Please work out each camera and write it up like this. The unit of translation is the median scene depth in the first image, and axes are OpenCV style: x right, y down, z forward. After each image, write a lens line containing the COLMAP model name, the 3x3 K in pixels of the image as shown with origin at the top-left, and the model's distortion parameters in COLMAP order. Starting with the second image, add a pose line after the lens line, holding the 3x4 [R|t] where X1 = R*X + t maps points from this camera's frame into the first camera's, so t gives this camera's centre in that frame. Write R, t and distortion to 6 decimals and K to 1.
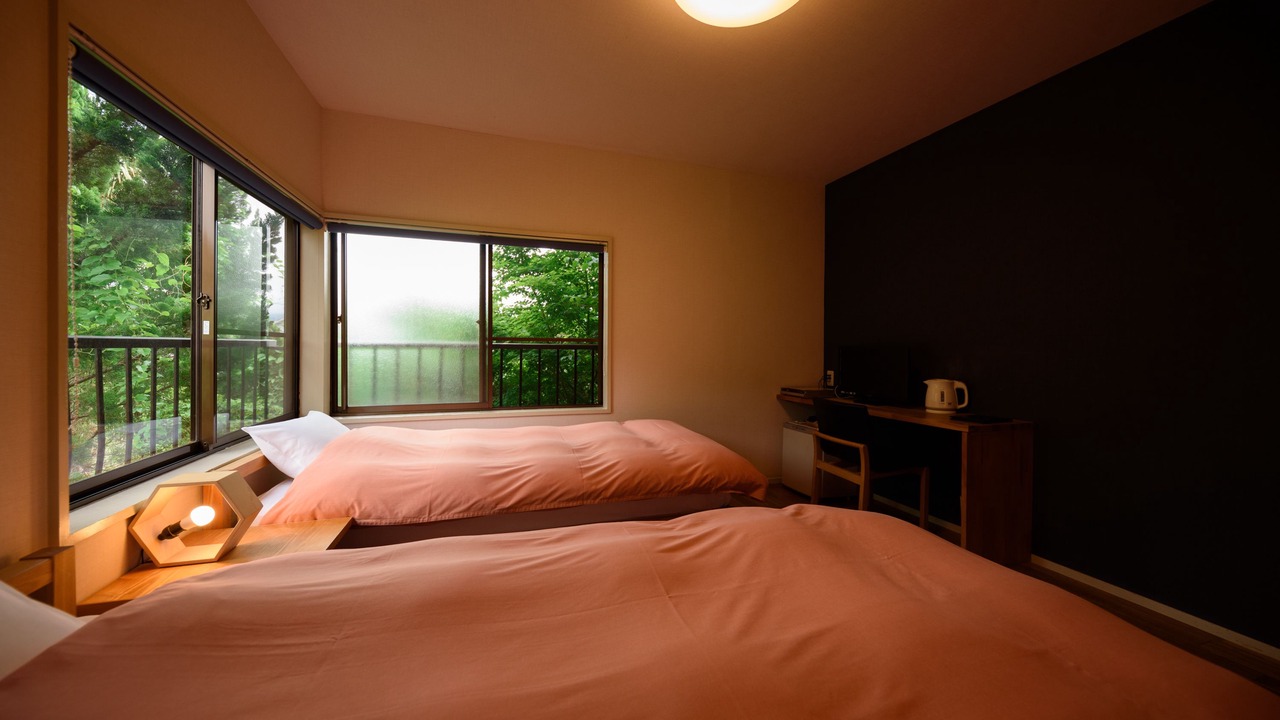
lens RADIAL K [[442.2, 0, 643.0], [0, 442.2, 363.2], [0, 0, 1]] dist [-0.000411, -0.000195]
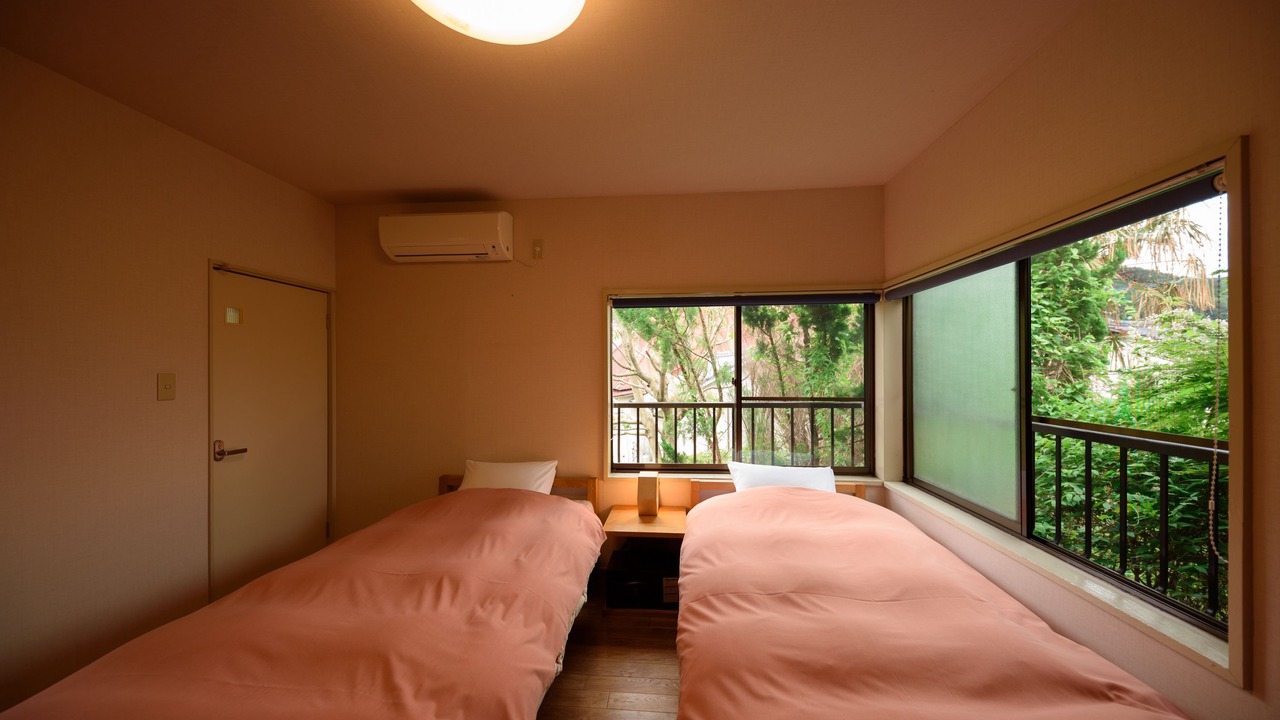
lens RADIAL K [[442.2, 0, 643.0], [0, 442.2, 363.2], [0, 0, 1]] dist [-0.000411, -0.000195]
pose [[-0.394080, -0.025858, -0.918712, 1.163947], [-0.031620, 0.999394, -0.014566, -0.296901], [0.918532, 0.023310, -0.394659, 2.202313]]
